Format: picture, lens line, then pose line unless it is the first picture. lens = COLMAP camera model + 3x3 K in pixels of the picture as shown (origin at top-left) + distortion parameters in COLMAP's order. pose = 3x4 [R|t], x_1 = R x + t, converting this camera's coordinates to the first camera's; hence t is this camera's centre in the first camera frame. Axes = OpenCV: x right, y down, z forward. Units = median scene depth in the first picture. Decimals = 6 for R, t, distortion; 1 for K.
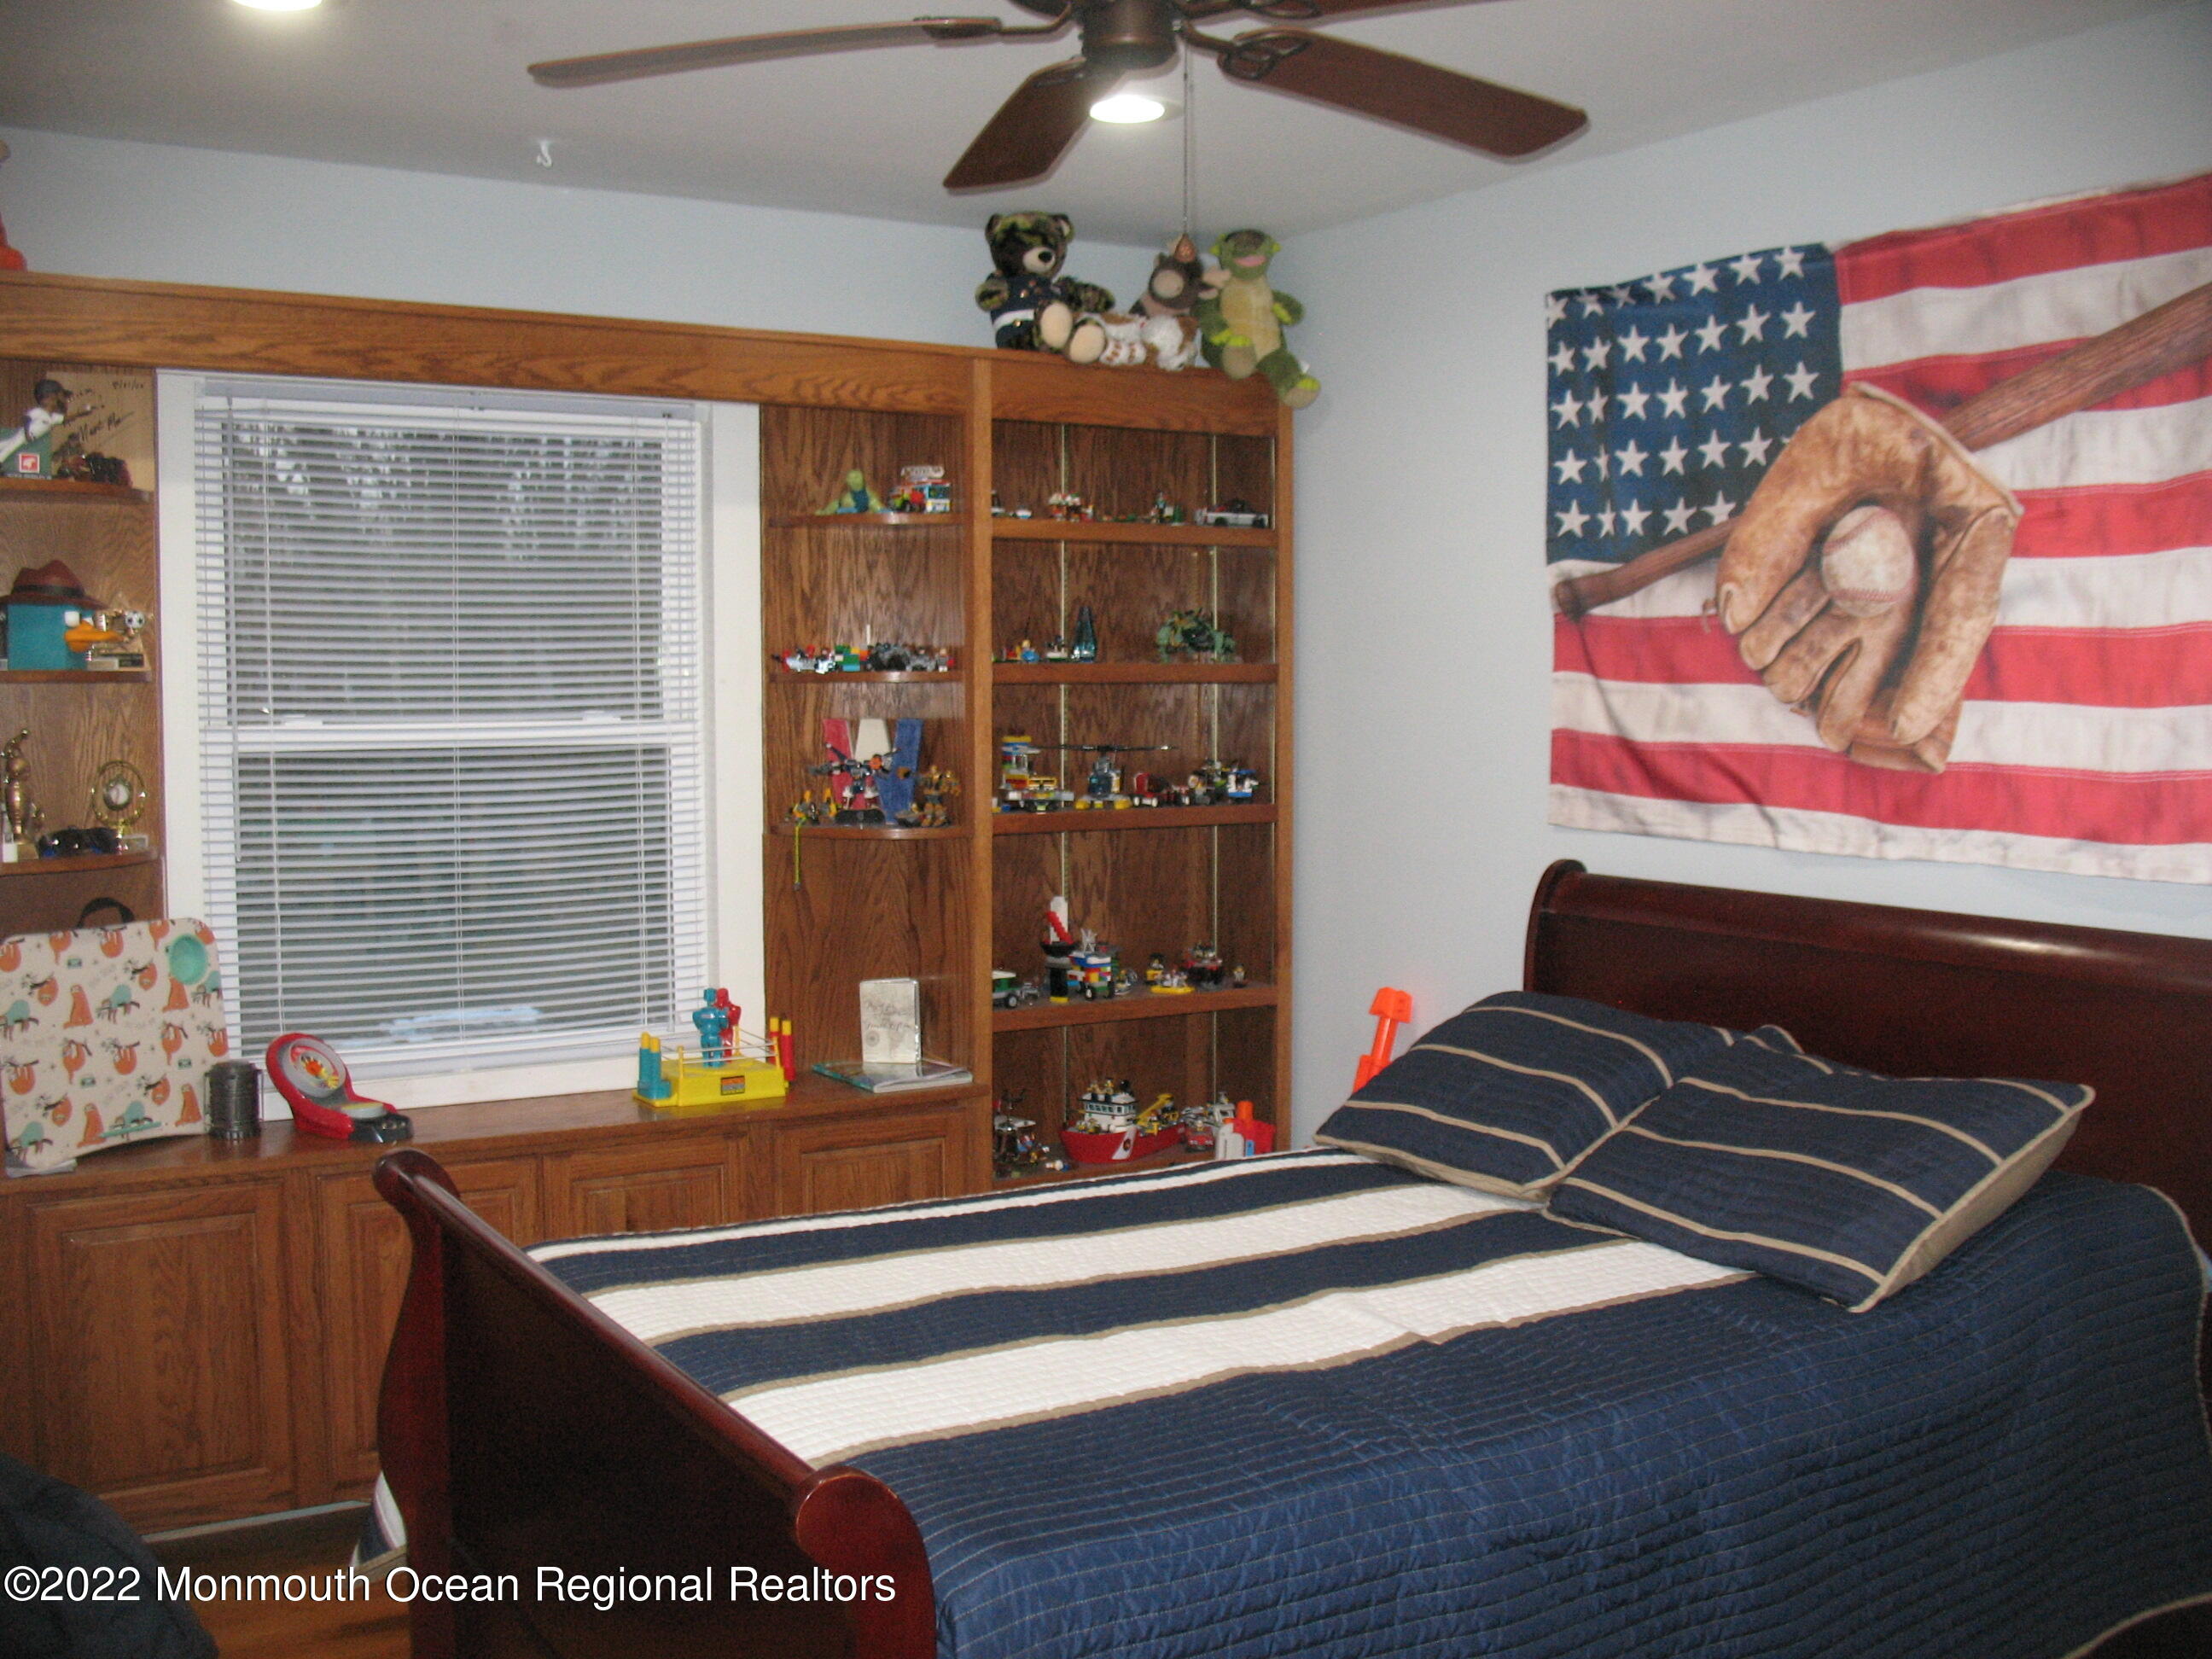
lens RADIAL K [[2276.9, 0, 1106.1], [0, 2276.9, 846.3], [0, 0, 1]] dist [-0.187577, 0.215510]
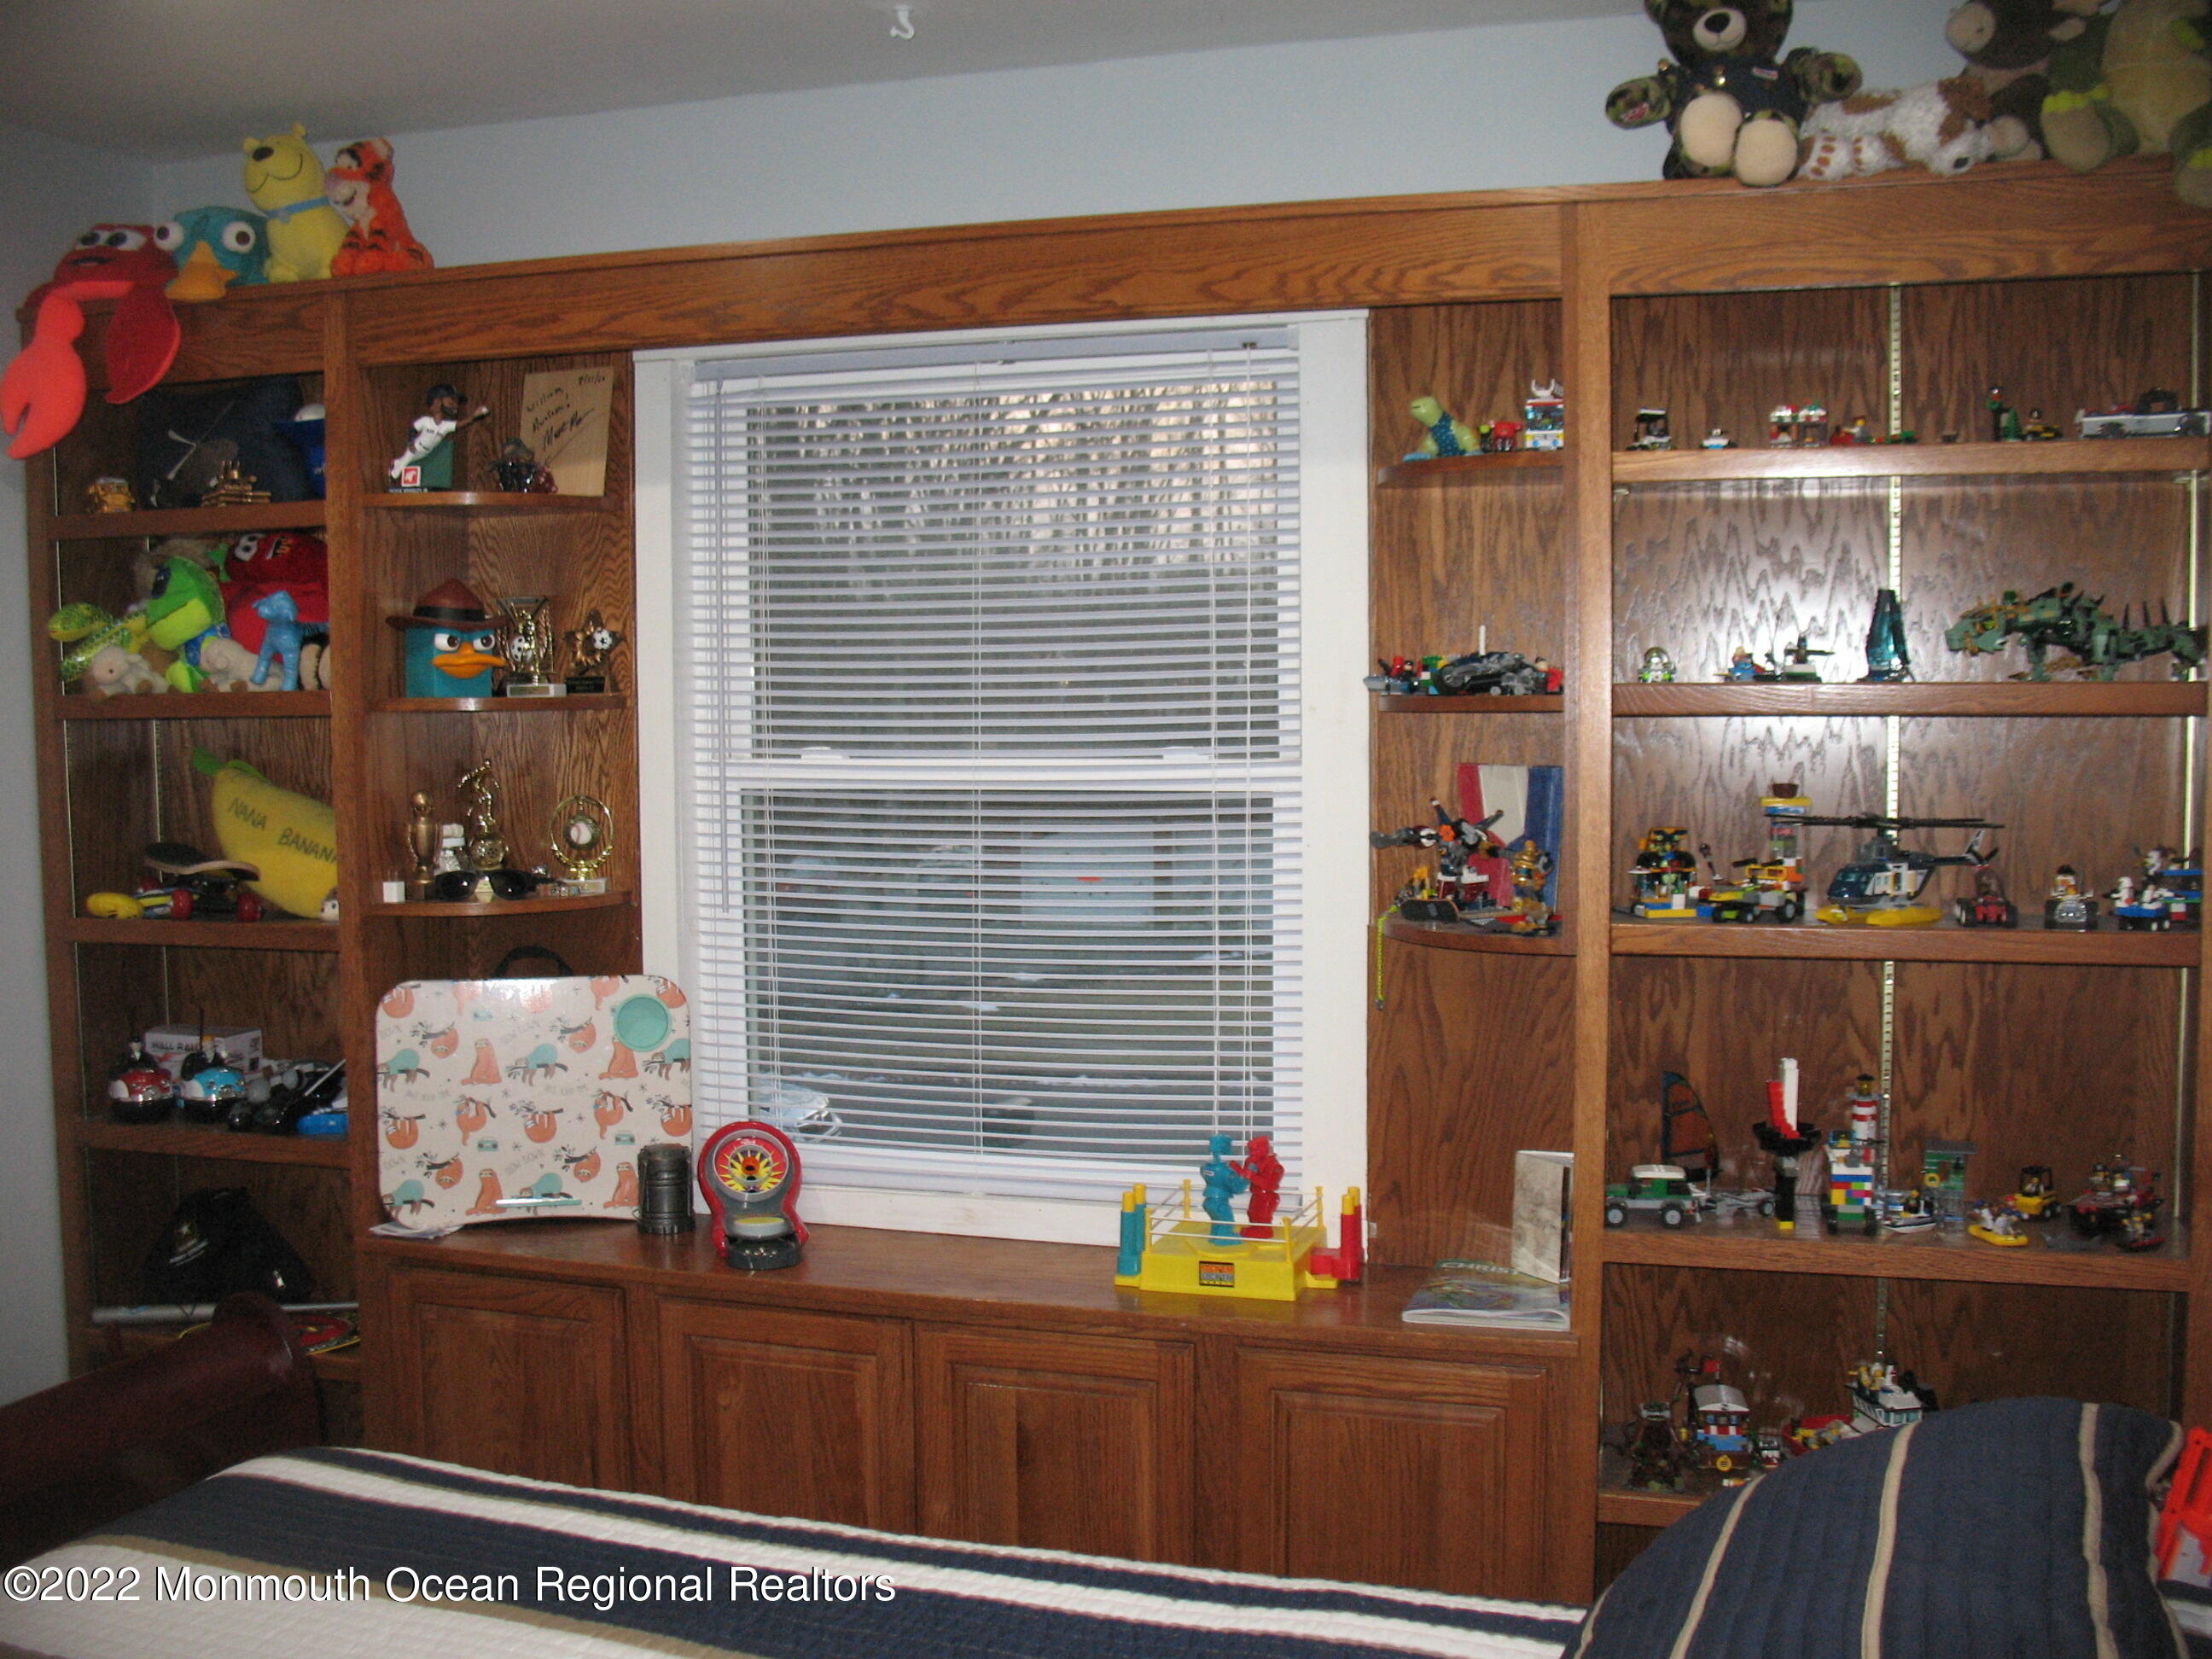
lens RADIAL K [[2276.9, 0, 1106.1], [0, 2276.9, 846.3], [0, 0, 1]] dist [-0.187577, 0.215510]
pose [[0.641692, 0.048422, -0.765432, 0.374552], [-0.049377, 0.998543, 0.021774, -0.046054], [0.765371, 0.023822, 0.643148, 0.538967]]
